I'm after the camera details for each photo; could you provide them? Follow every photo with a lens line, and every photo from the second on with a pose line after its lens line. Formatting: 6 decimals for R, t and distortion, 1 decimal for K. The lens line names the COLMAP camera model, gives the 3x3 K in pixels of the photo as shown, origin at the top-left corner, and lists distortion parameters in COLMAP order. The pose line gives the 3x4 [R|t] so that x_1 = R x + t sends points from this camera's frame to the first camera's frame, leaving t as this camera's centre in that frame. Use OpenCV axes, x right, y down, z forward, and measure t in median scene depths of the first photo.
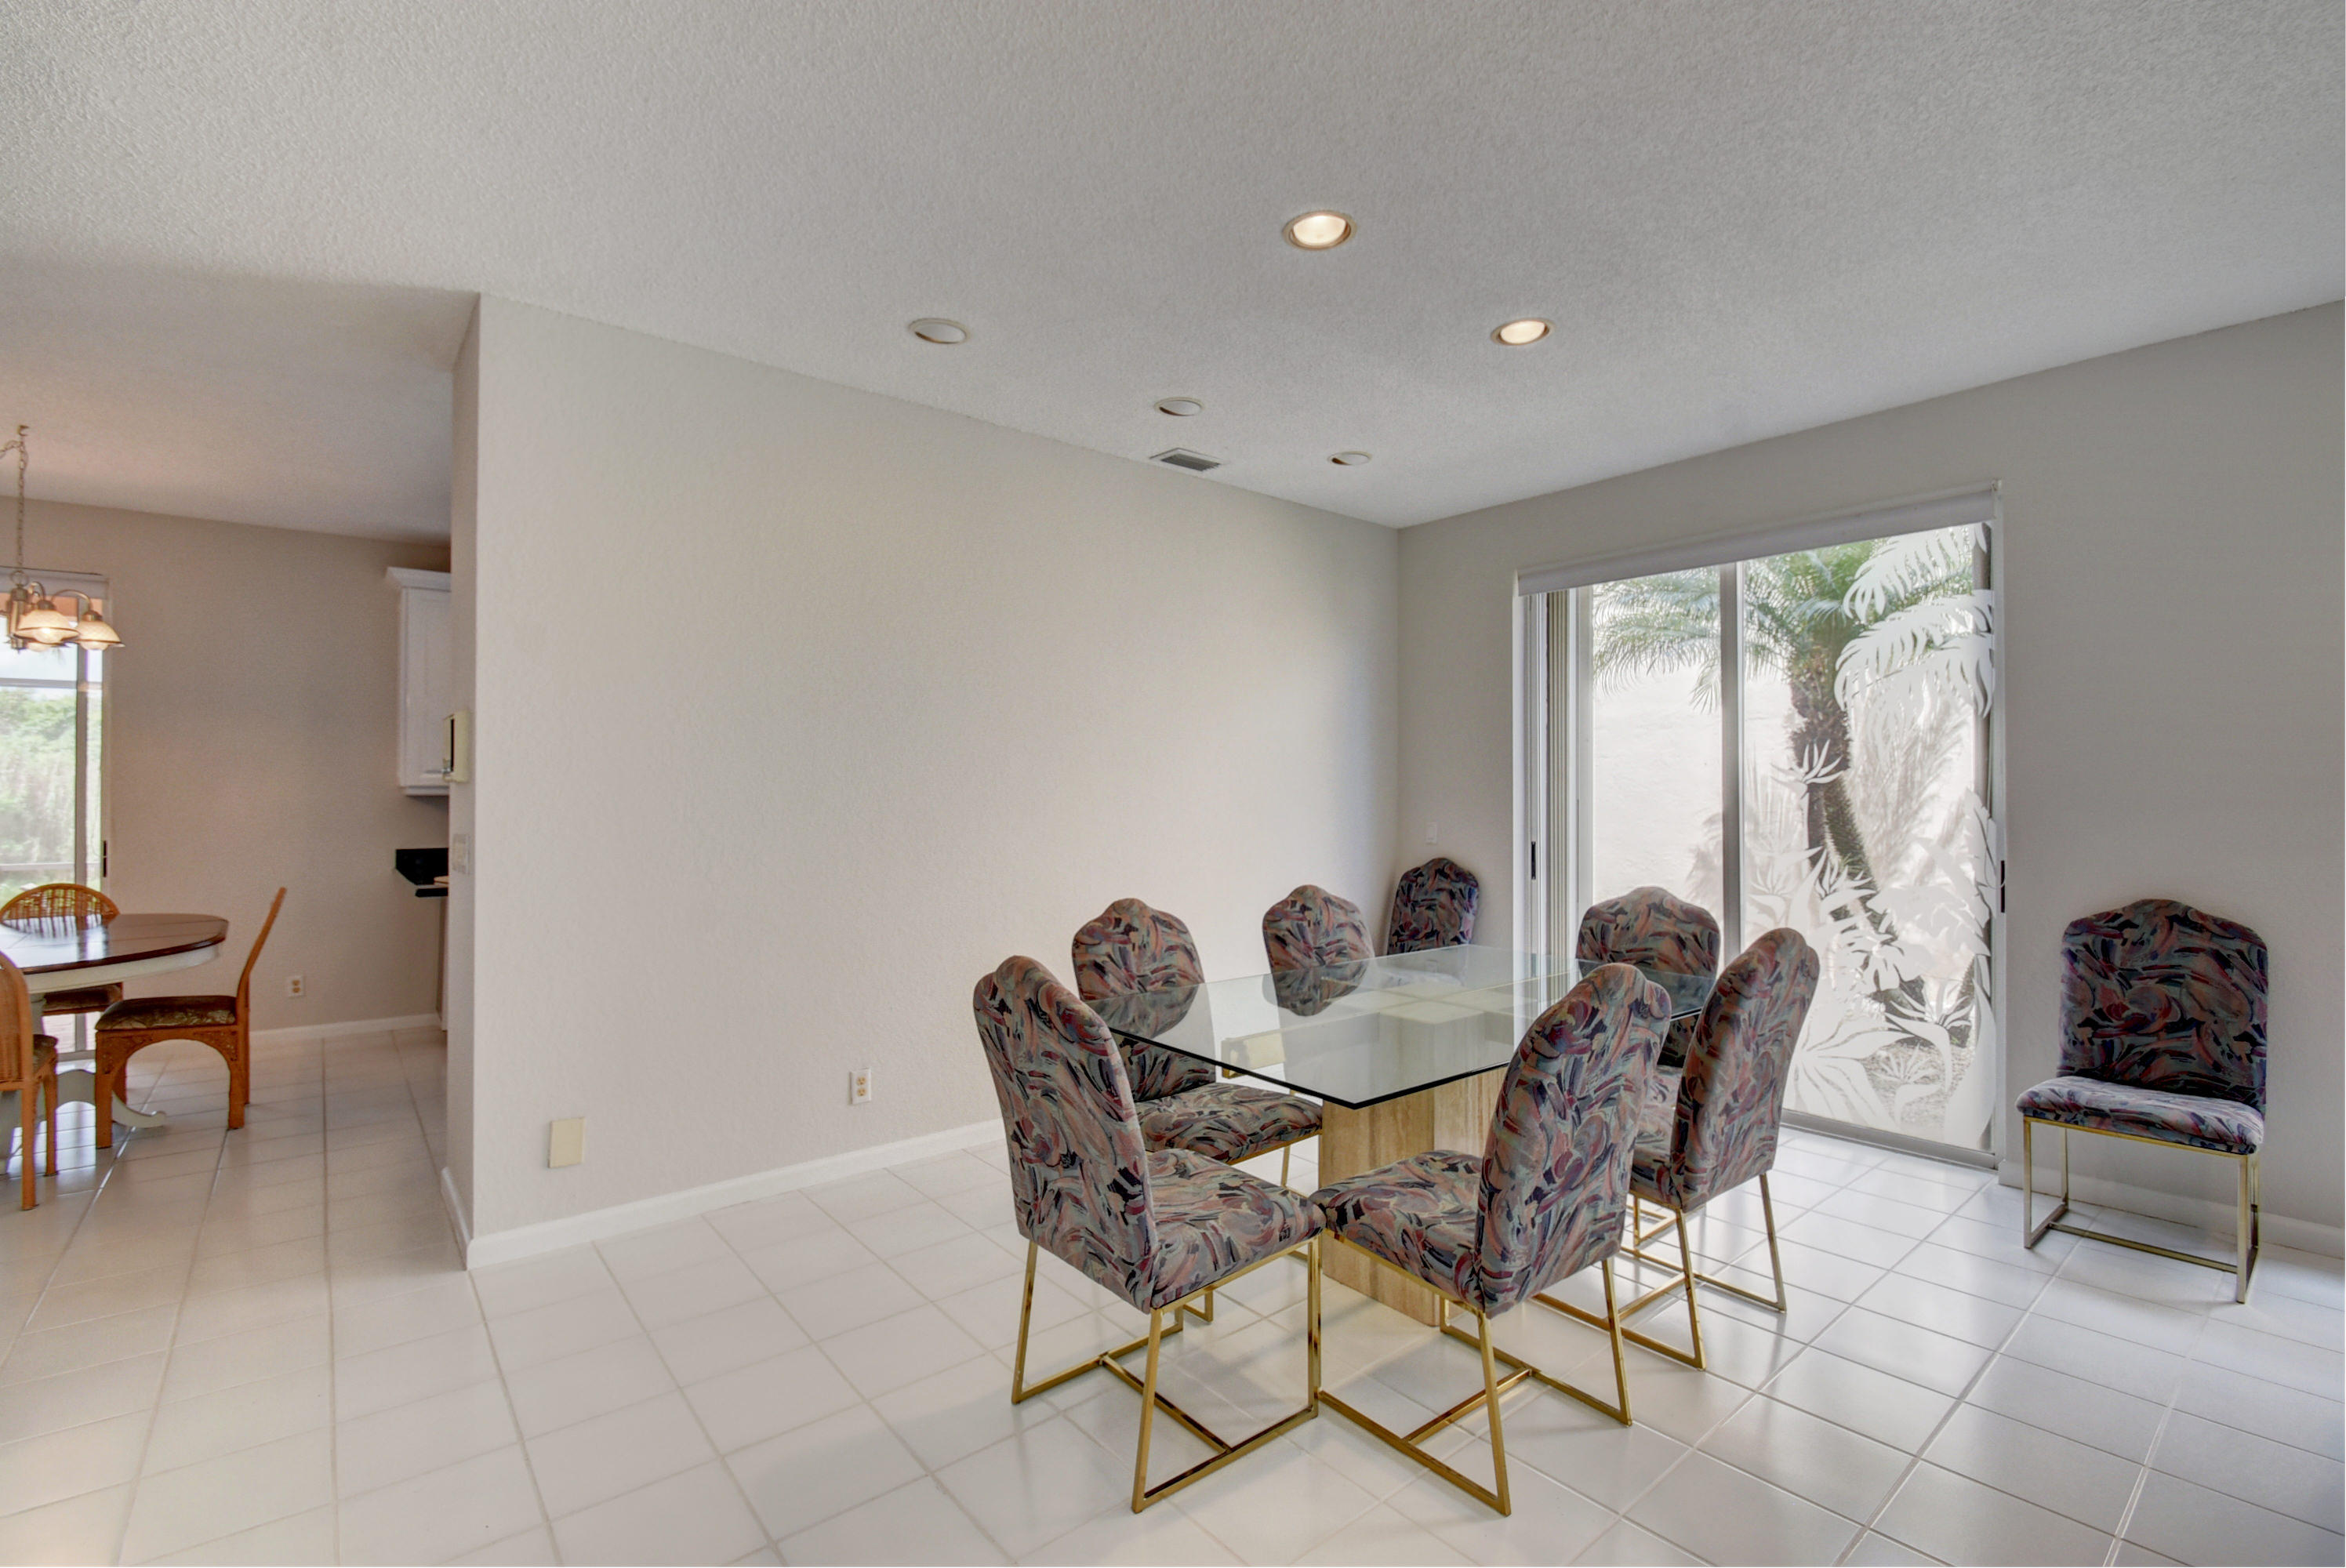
lens RADIAL K [[1032.2, 0, 1159.9], [0, 1032.2, 784.4], [0, 0, 1]] dist [0.003783, -0.010655]
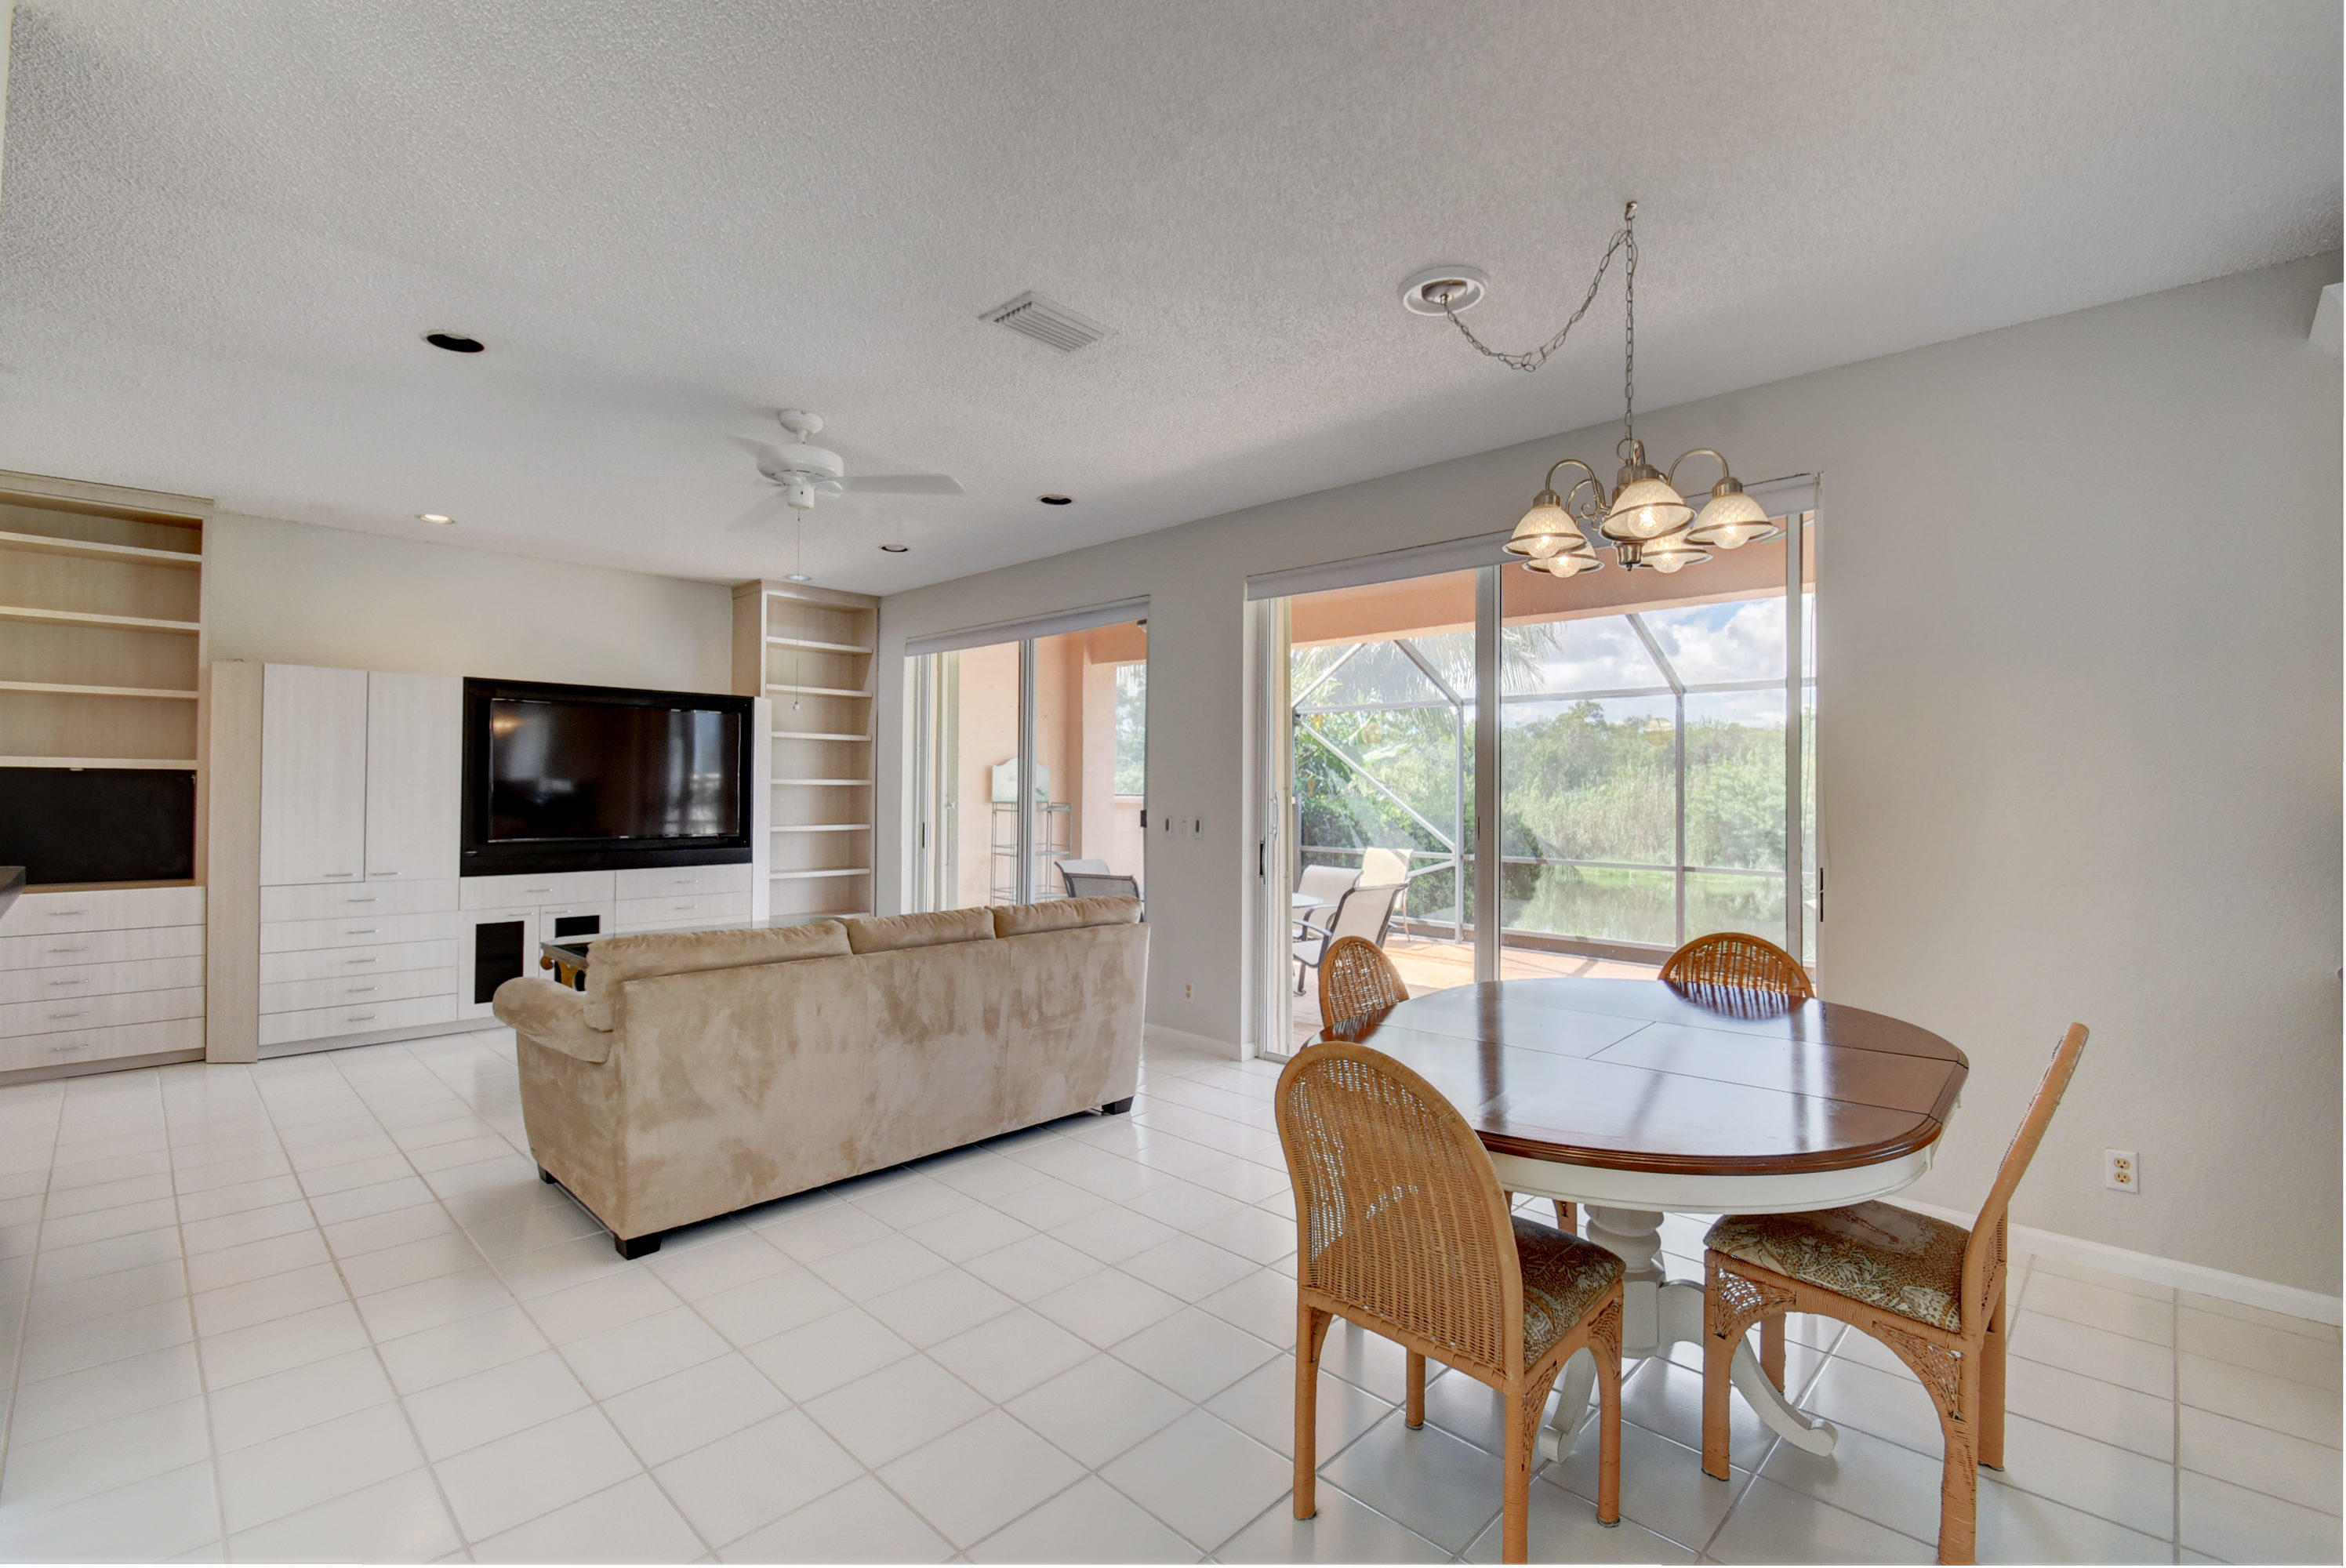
lens RADIAL K [[1027.5, 0, 1157.9], [0, 1027.5, 783.3], [0, 0, 1]] dist [0.012660, -0.018190]
pose [[0.105950, -0.008917, -0.994331, -0.489816], [0.000573, 0.999960, -0.008906, 0.005635], [0.994371, 0.000374, 0.105951, 0.599799]]
